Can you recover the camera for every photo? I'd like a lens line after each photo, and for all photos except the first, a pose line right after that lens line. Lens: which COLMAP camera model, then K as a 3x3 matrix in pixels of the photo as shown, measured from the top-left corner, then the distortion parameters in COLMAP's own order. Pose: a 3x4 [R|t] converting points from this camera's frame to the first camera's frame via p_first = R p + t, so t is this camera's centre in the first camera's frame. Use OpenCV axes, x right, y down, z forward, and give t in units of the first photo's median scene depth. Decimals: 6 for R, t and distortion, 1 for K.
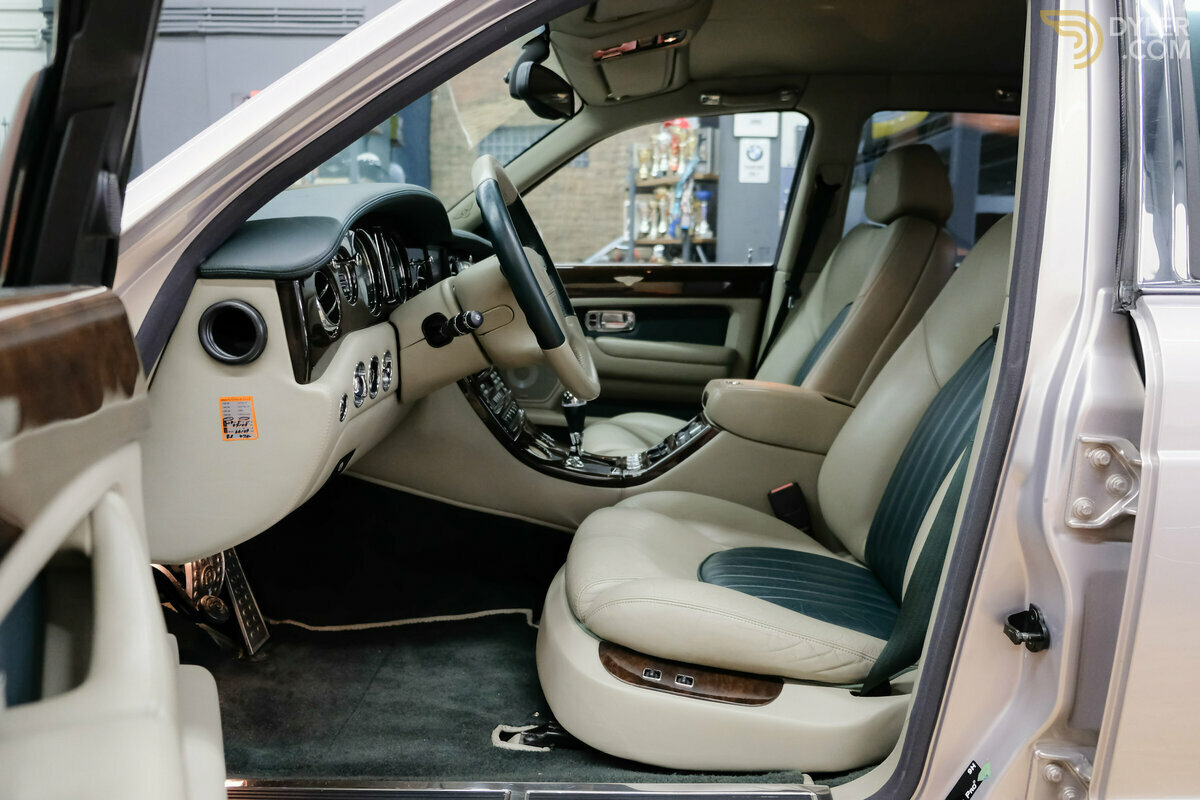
lens RADIAL K [[946.9, 0, 608.6], [0, 946.9, 423.9], [0, 0, 1]] dist [-0.007906, 0.002534]
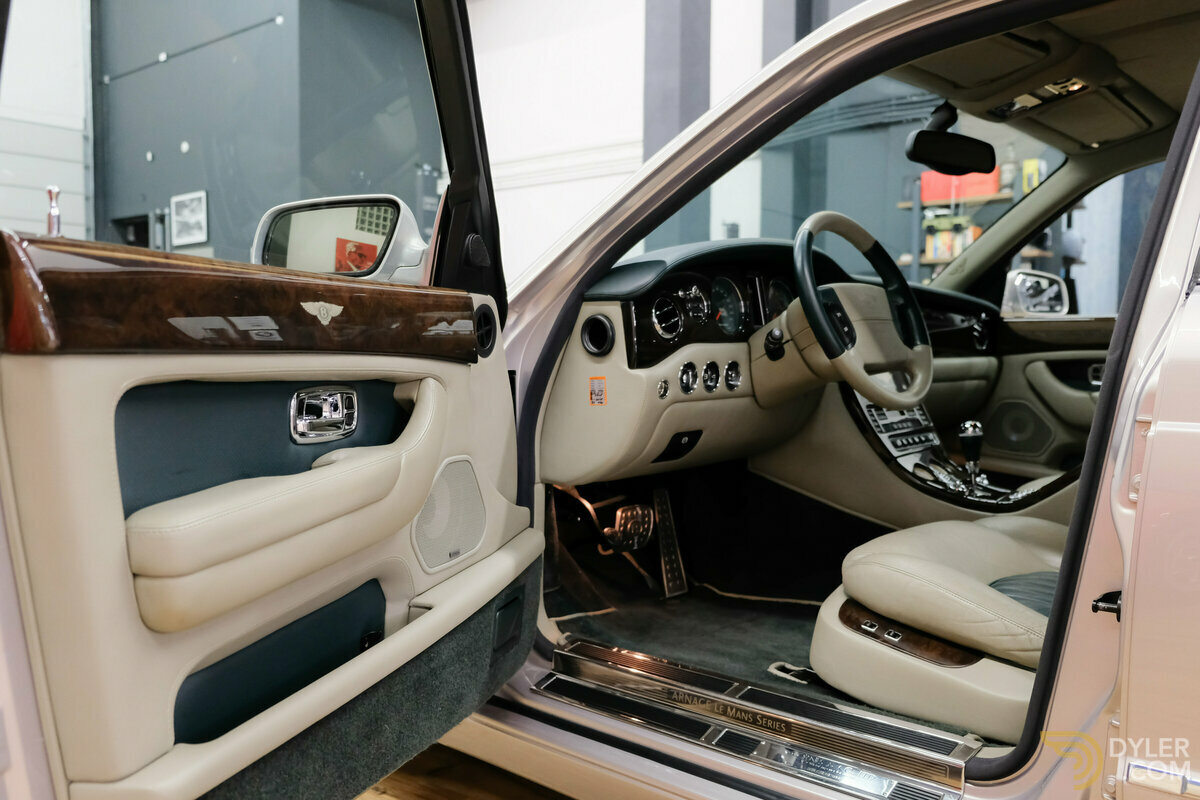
lens RADIAL K [[1026.3, 0, 604.0], [0, 1026.3, 452.2], [0, 0, 1]] dist [0.001376, 0.007977]
pose [[0.761436, 0.068930, -0.644564, 0.609717], [-0.115099, 0.992907, -0.029787, 0.123034], [0.637940, 0.096869, 0.763970, -0.228401]]
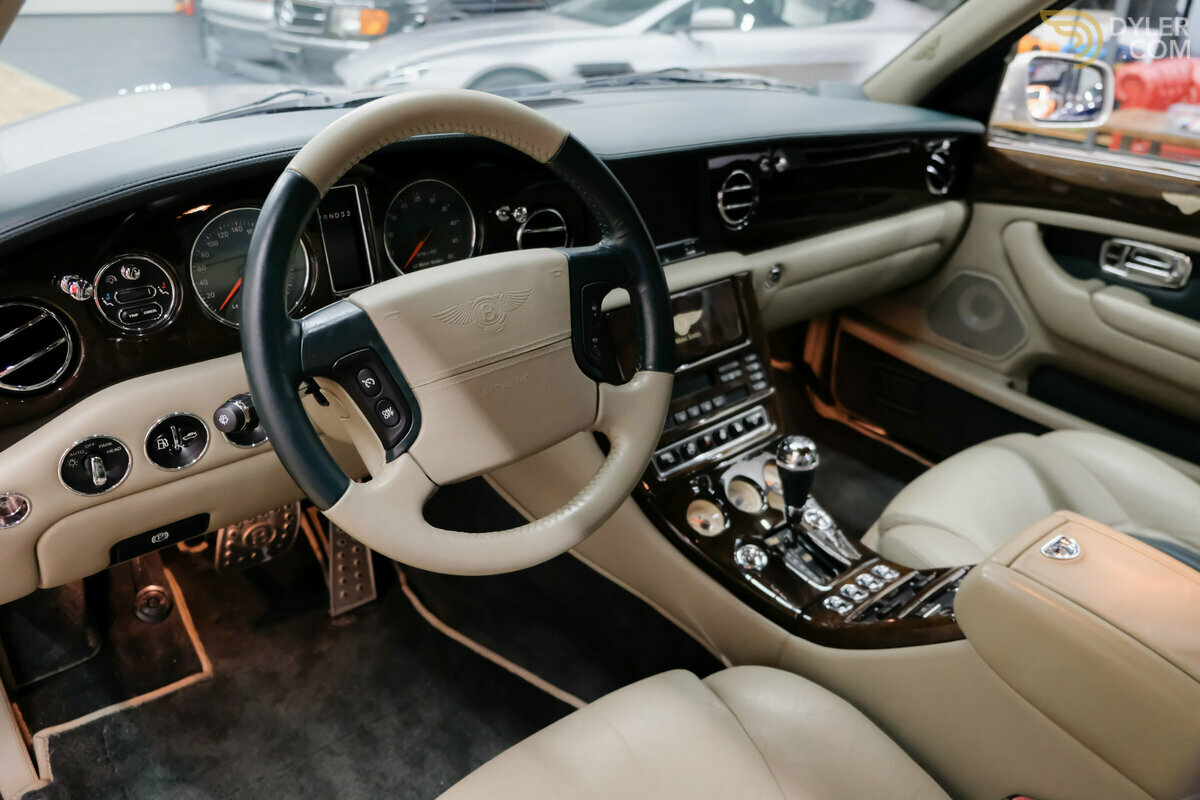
lens RADIAL K [[946.9, 0, 608.6], [0, 946.9, 423.9], [0, 0, 1]] dist [-0.007906, 0.002534]
pose [[0.685986, 0.356724, -0.634169, 0.392038], [-0.169042, 0.925860, 0.337948, -0.349407], [0.707706, -0.124626, 0.695428, 0.765443]]
